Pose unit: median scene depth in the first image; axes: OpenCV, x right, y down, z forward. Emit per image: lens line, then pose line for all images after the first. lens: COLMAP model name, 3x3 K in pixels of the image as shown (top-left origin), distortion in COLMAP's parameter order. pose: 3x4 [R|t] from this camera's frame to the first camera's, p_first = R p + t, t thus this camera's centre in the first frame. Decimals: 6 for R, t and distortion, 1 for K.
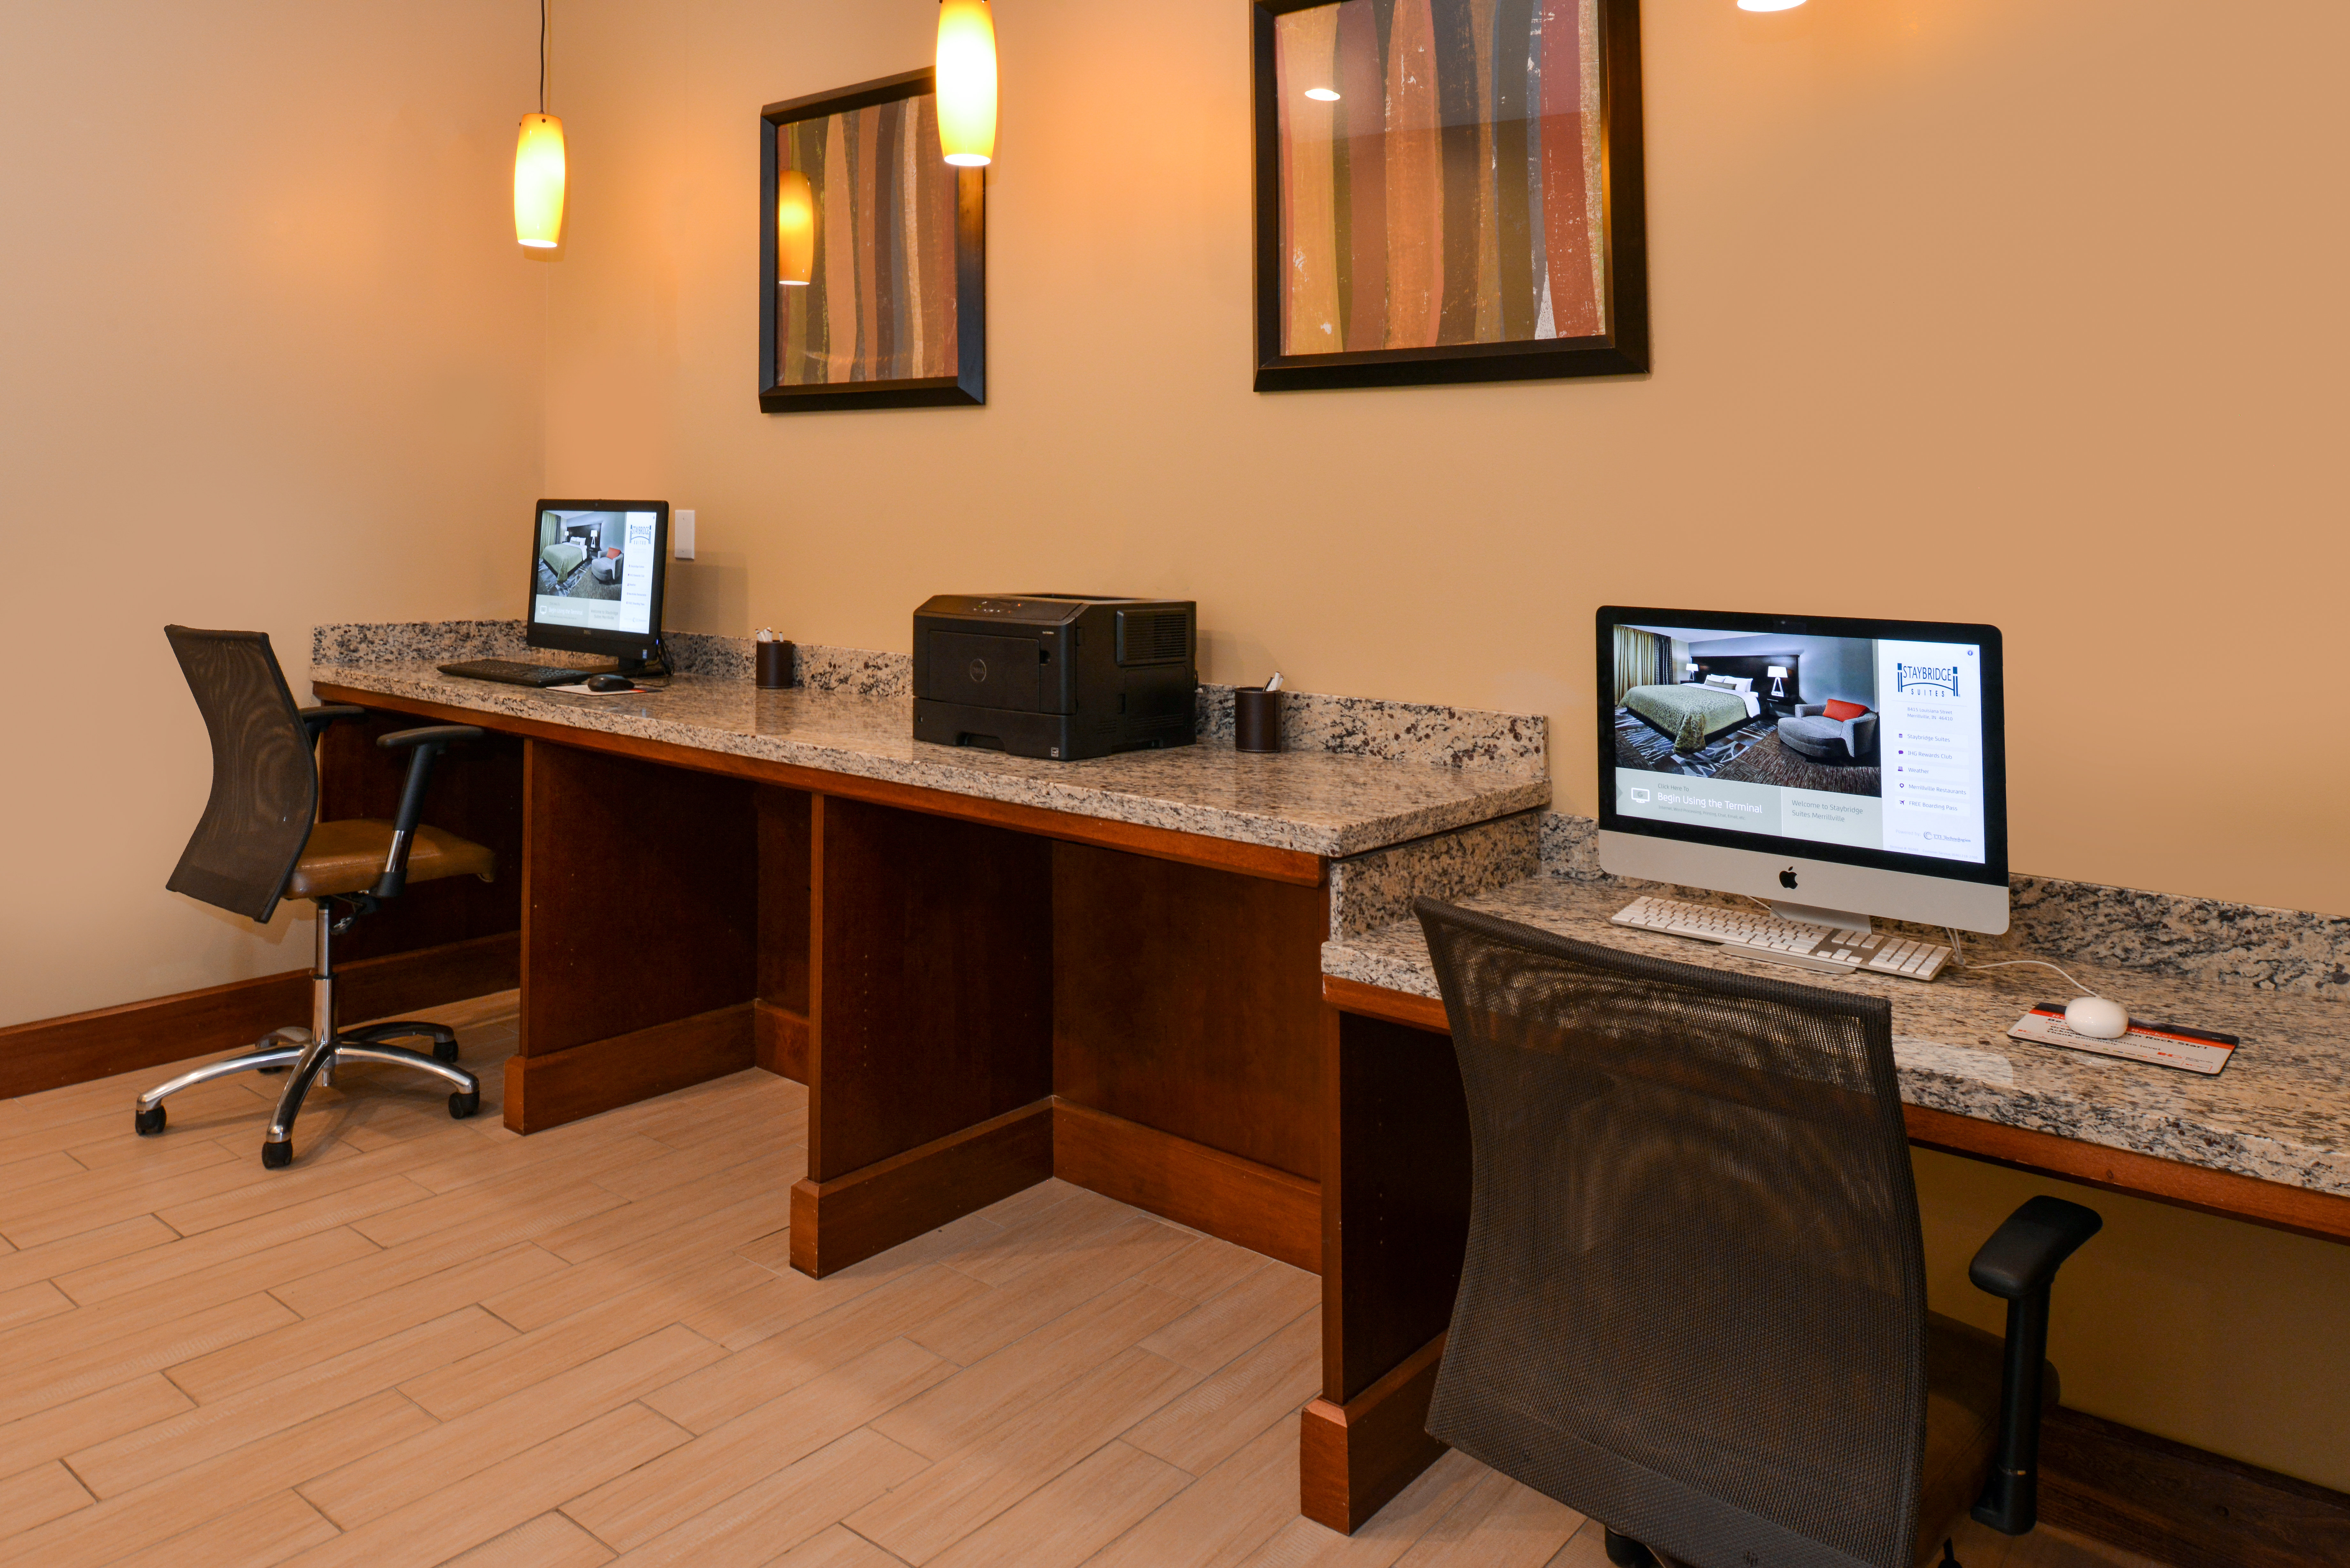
lens RADIAL K [[1644.9, 0, 1173.5], [0, 1644.9, 689.5], [0, 0, 1]] dist [-0.085619, -0.001612]
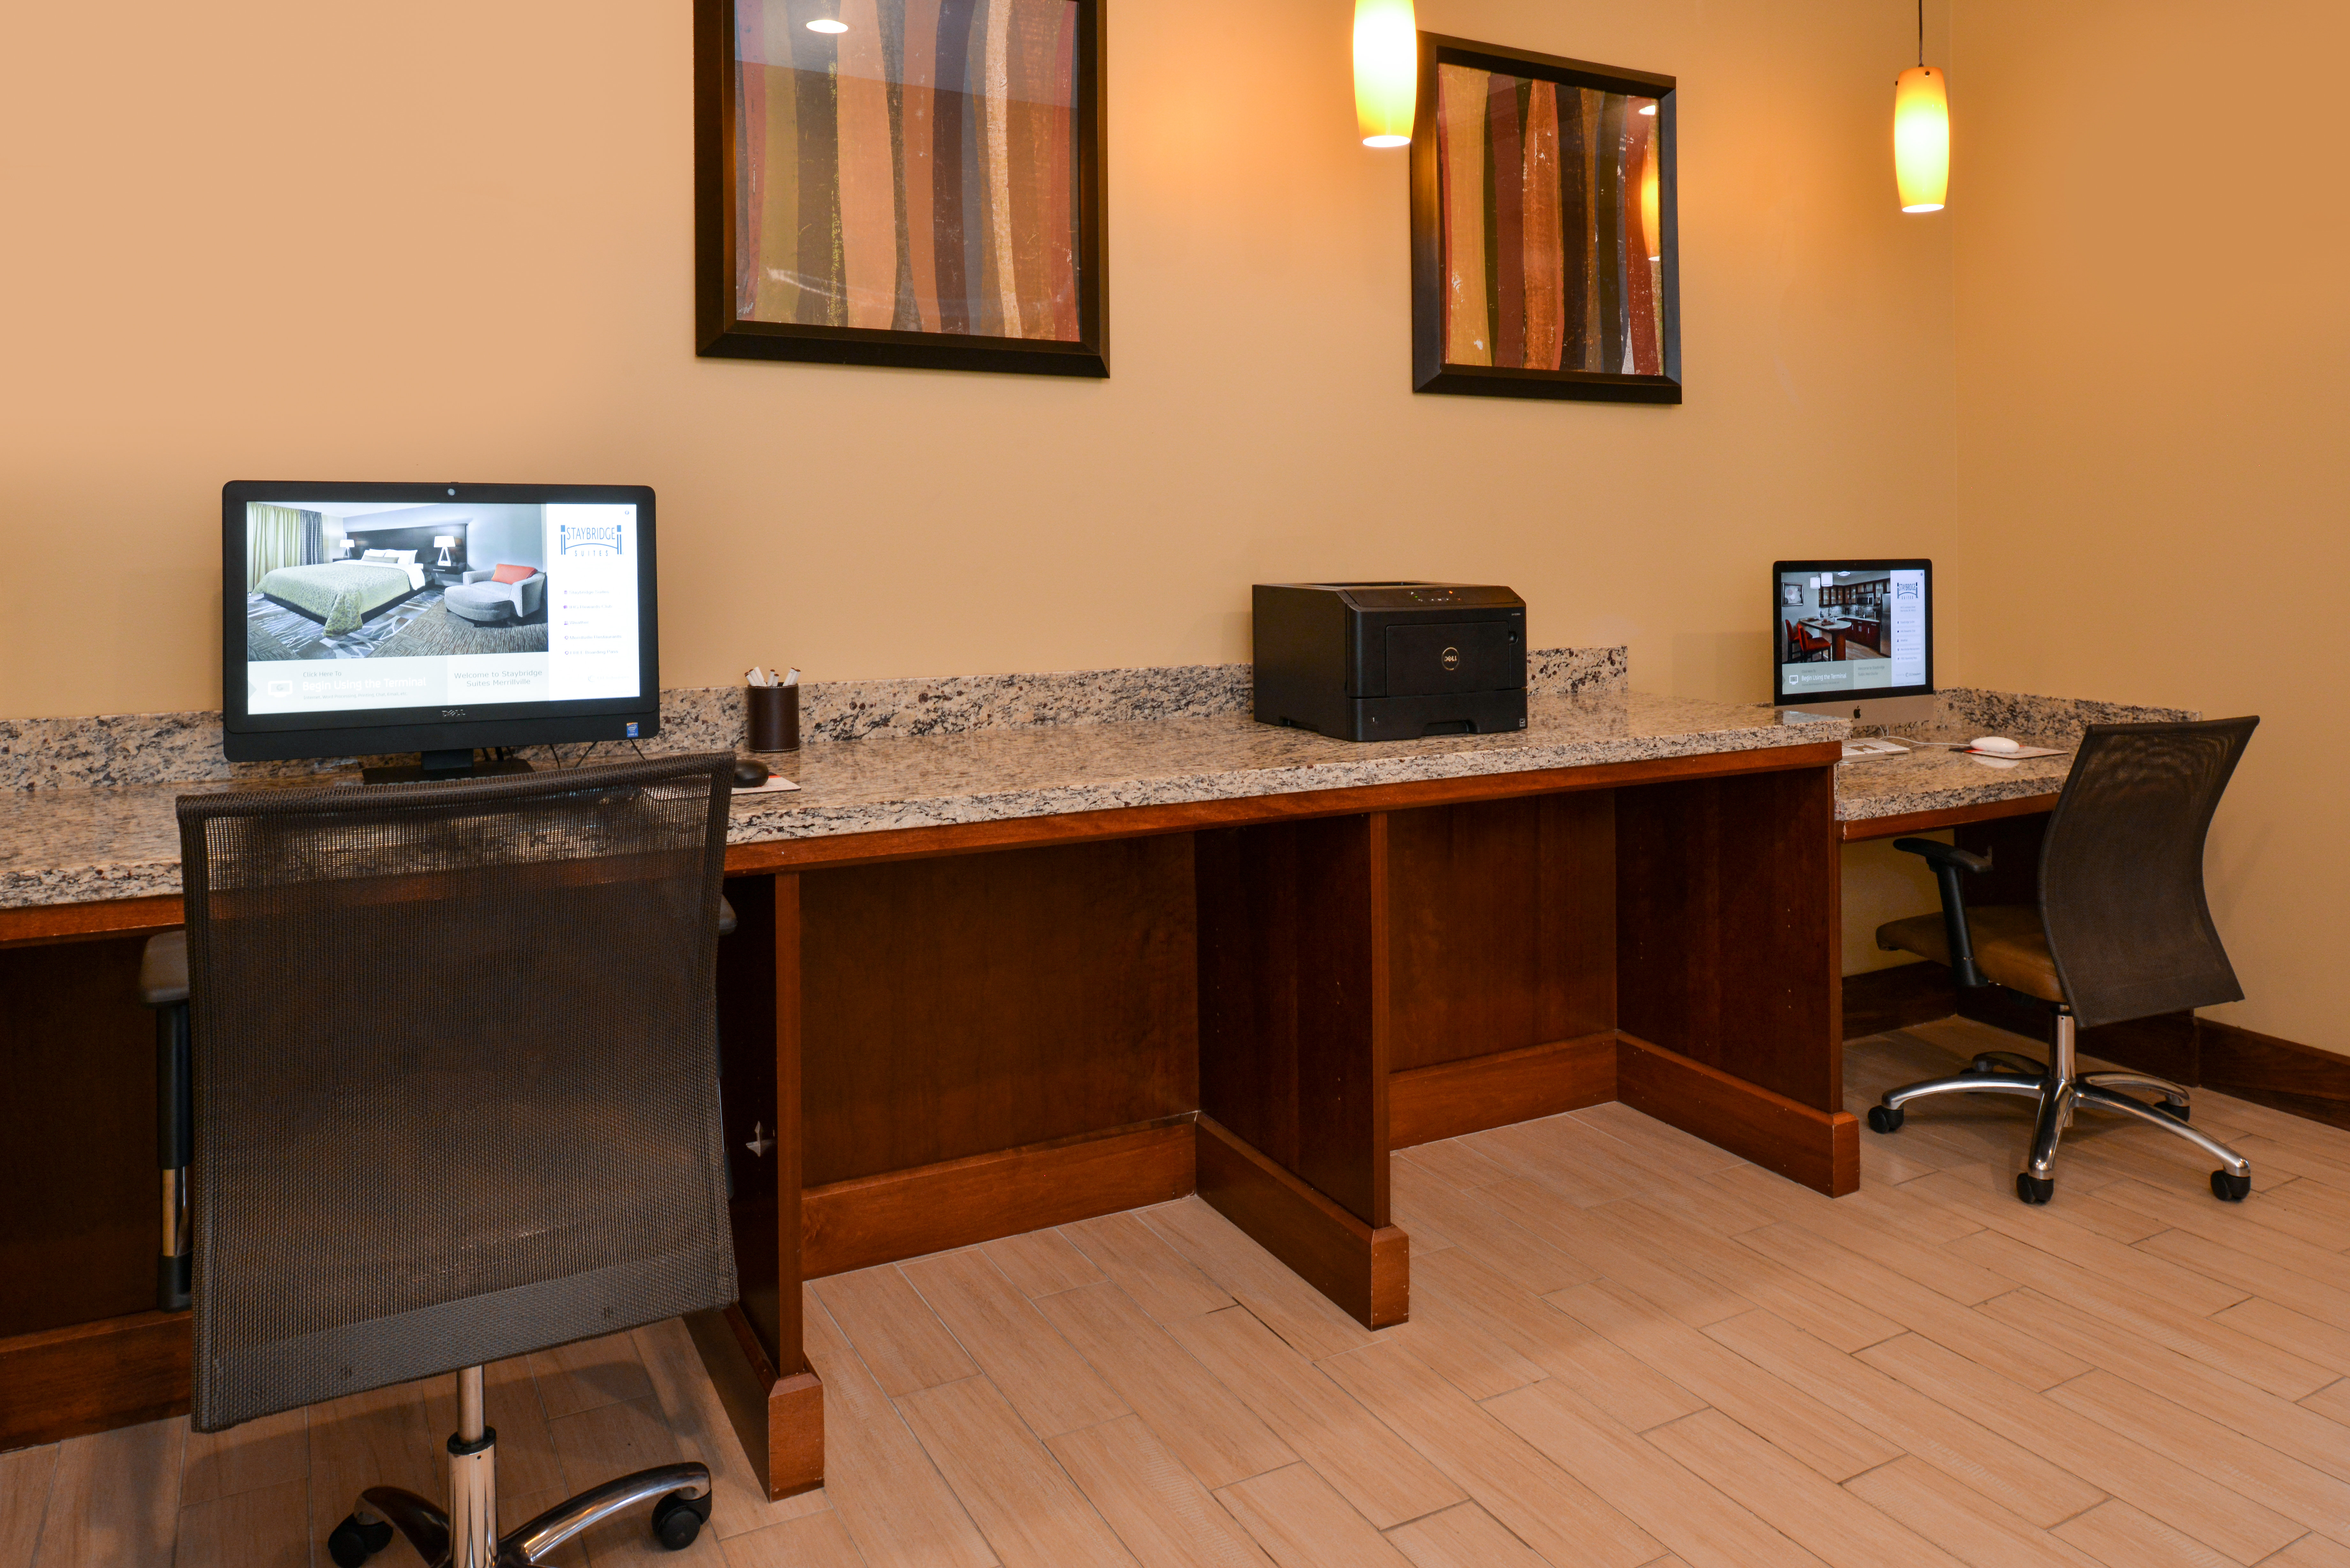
lens RADIAL K [[1541.6, 0, 1172.0], [0, 1541.6, 699.8], [0, 0, 1]] dist [0.063388, 0.001654]
pose [[0.374867, -0.121477, 0.919085, -1.092759], [0.097981, 0.991017, 0.091020, -0.092144], [-0.921886, 0.055932, 0.383402, 0.809869]]
